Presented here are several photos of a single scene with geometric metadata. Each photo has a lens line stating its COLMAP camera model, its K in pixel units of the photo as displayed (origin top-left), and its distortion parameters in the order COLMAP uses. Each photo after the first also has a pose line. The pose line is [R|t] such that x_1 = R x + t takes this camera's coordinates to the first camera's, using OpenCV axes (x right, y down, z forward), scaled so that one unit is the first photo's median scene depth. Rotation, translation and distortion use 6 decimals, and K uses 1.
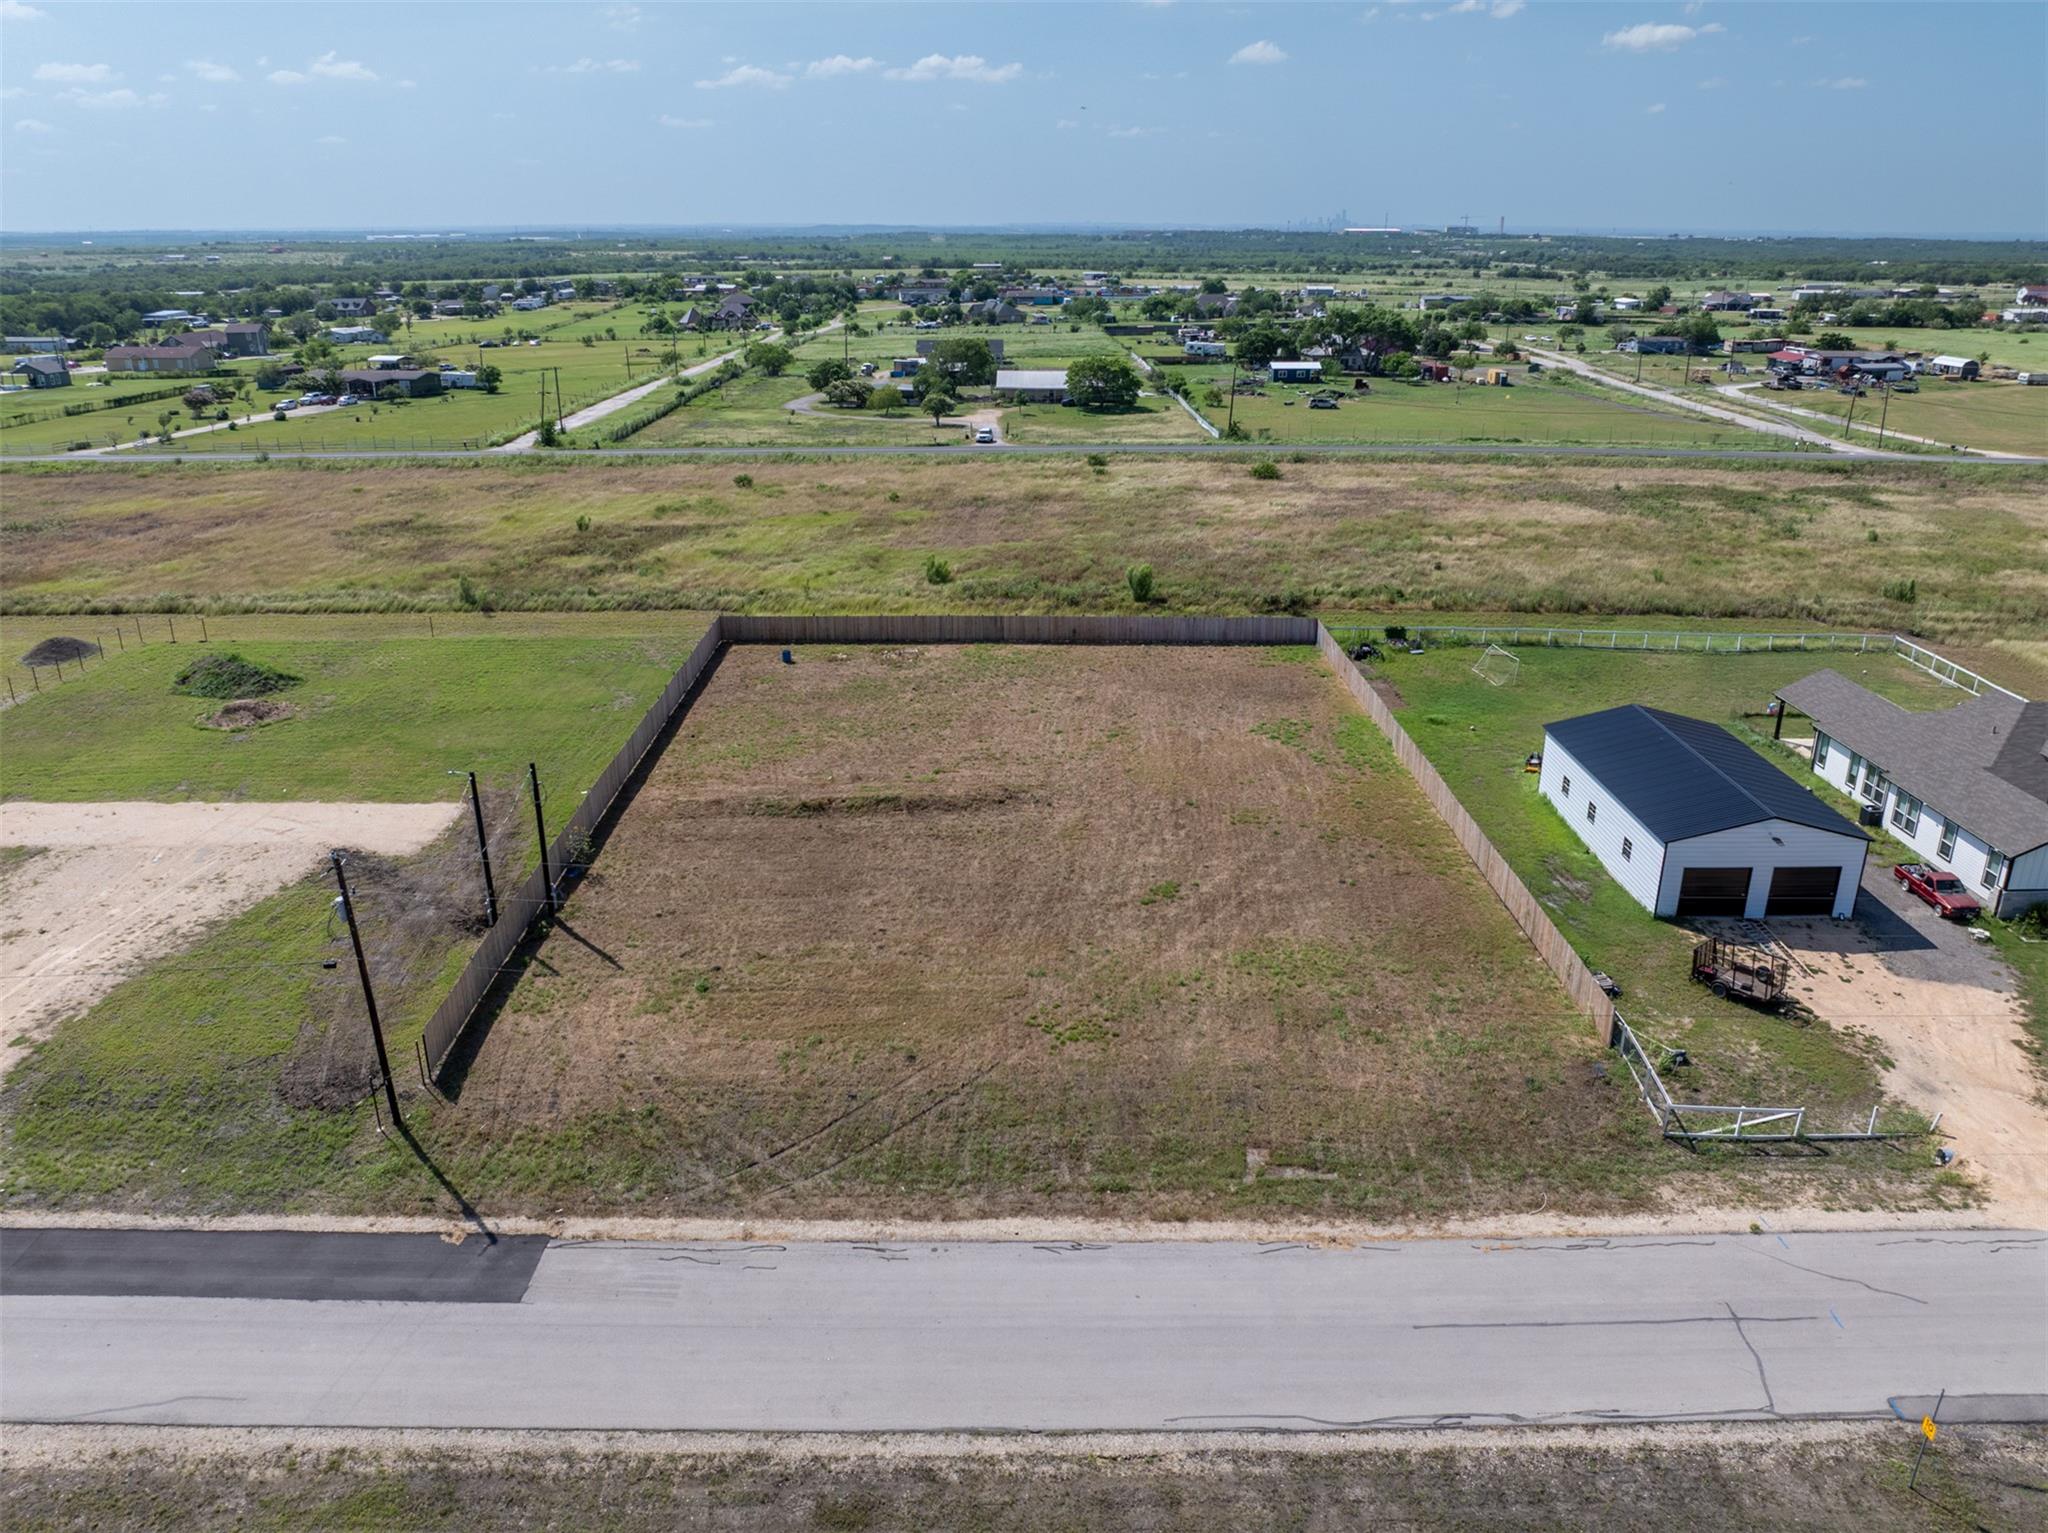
lens RADIAL K [[1465.2, 0, 1031.7], [0, 1465.2, 682.8], [0, 0, 1]] dist [-0.038001, -0.002671]
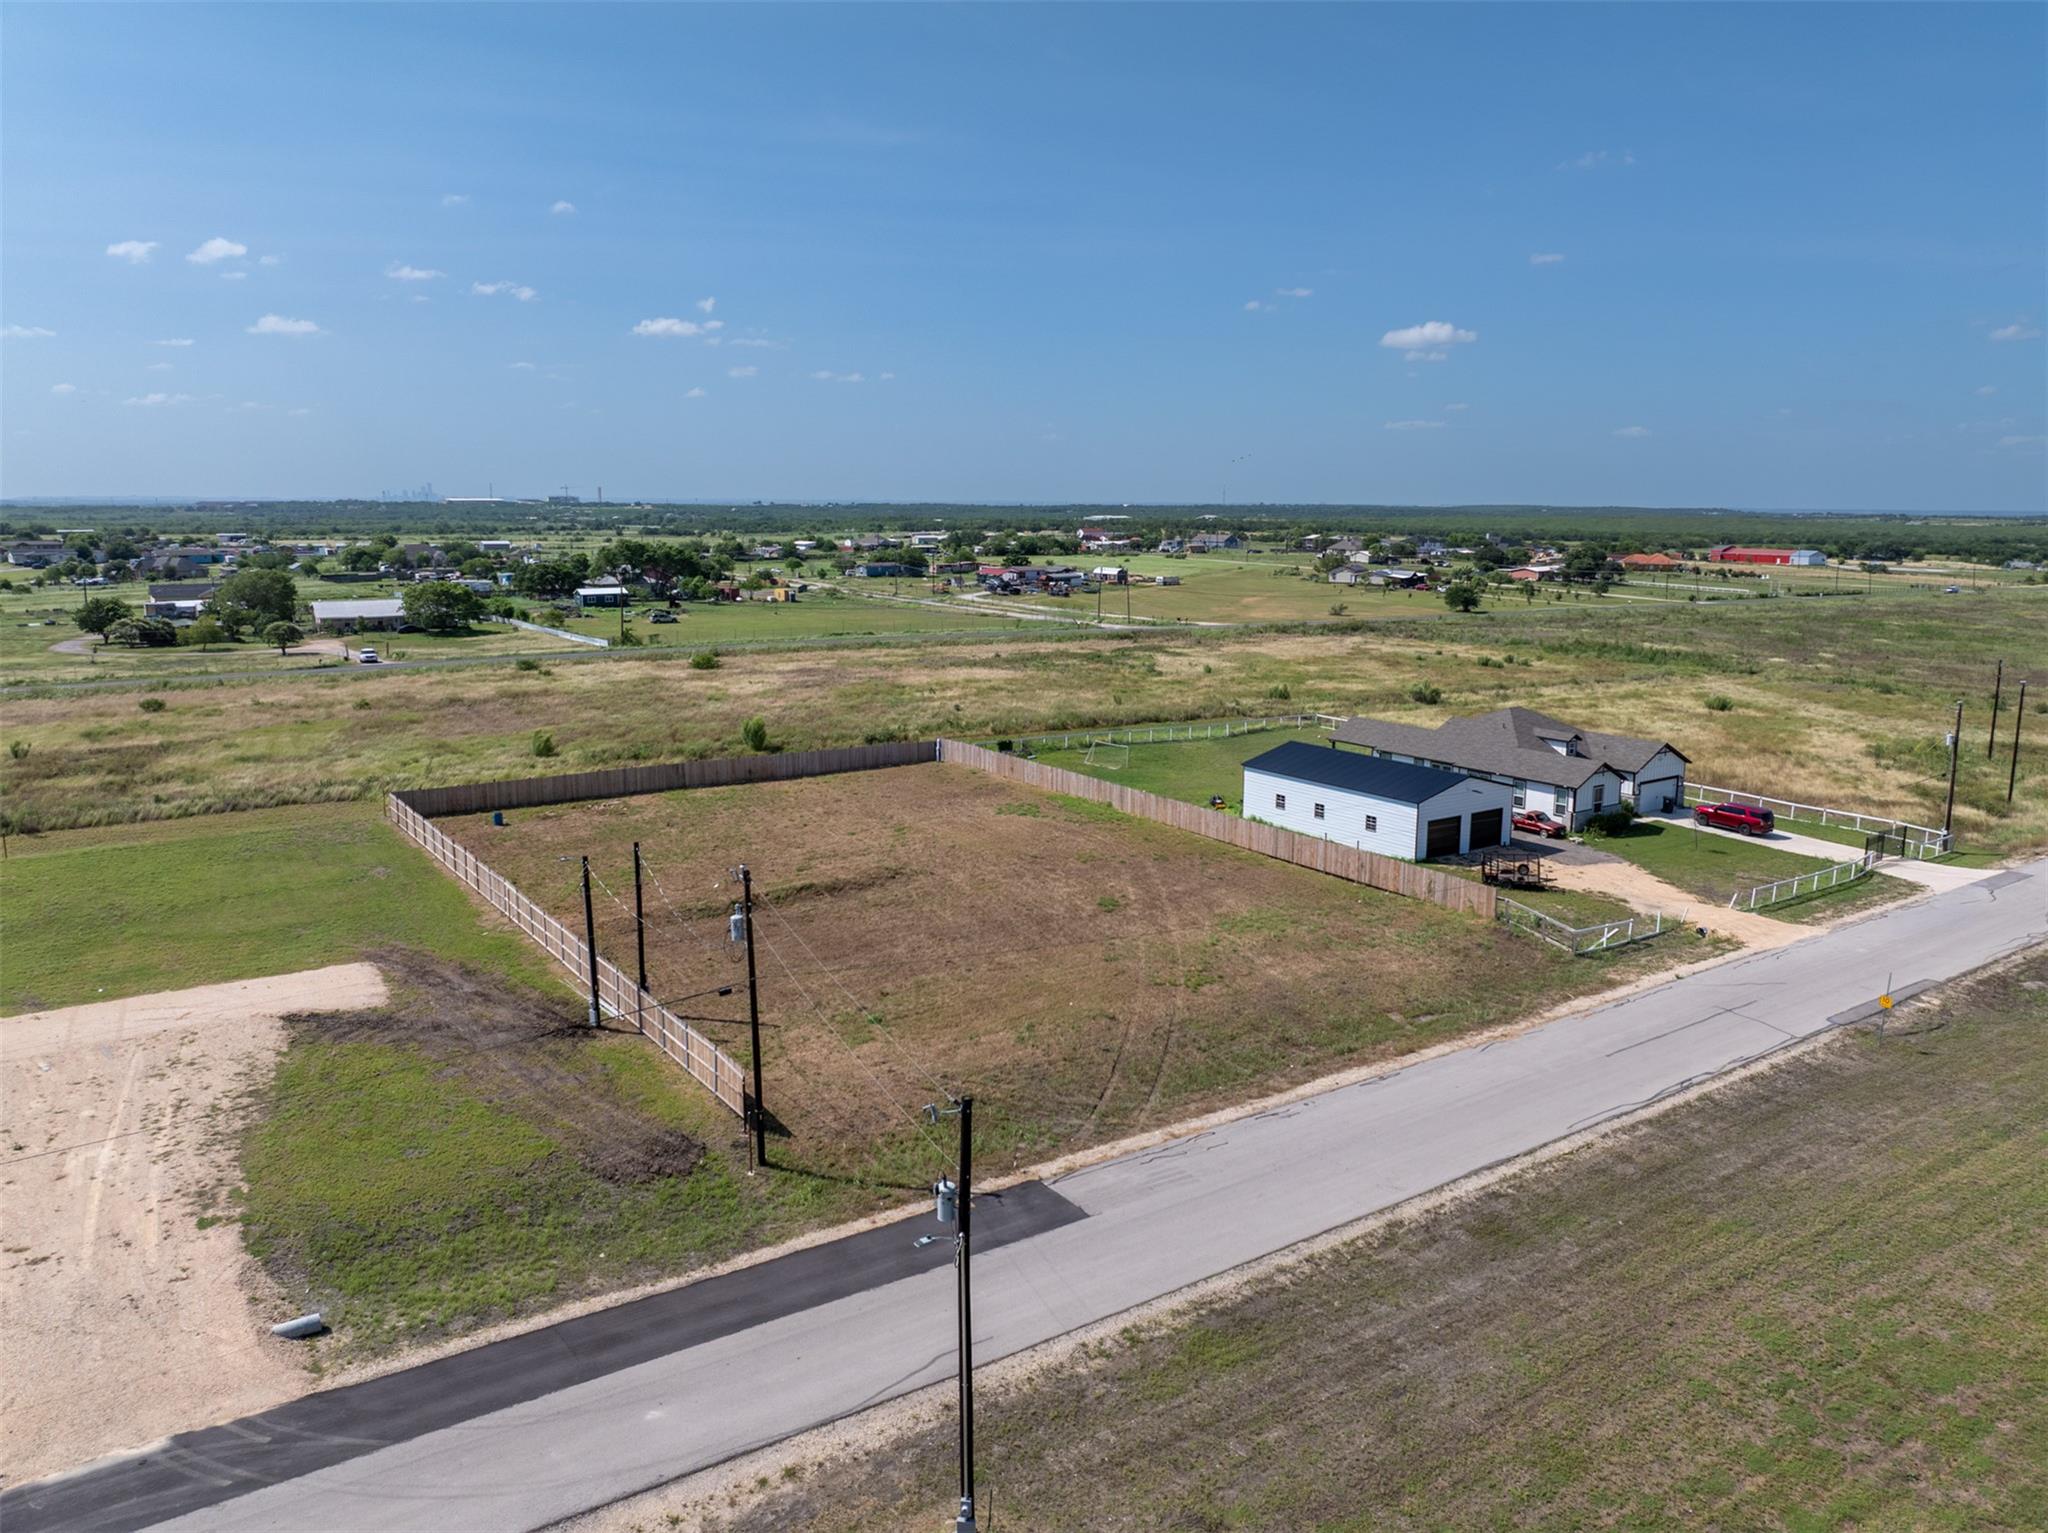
lens RADIAL K [[1448.6, 0, 1032.0], [0, 1448.6, 699.4], [0, 0, 1]] dist [-0.036048, -0.006622]
pose [[0.827188, -0.072467, 0.557234, -0.531885], [0.163615, 0.979744, -0.115466, 0.094707], [-0.537579, 0.186684, 0.822289, 0.042817]]
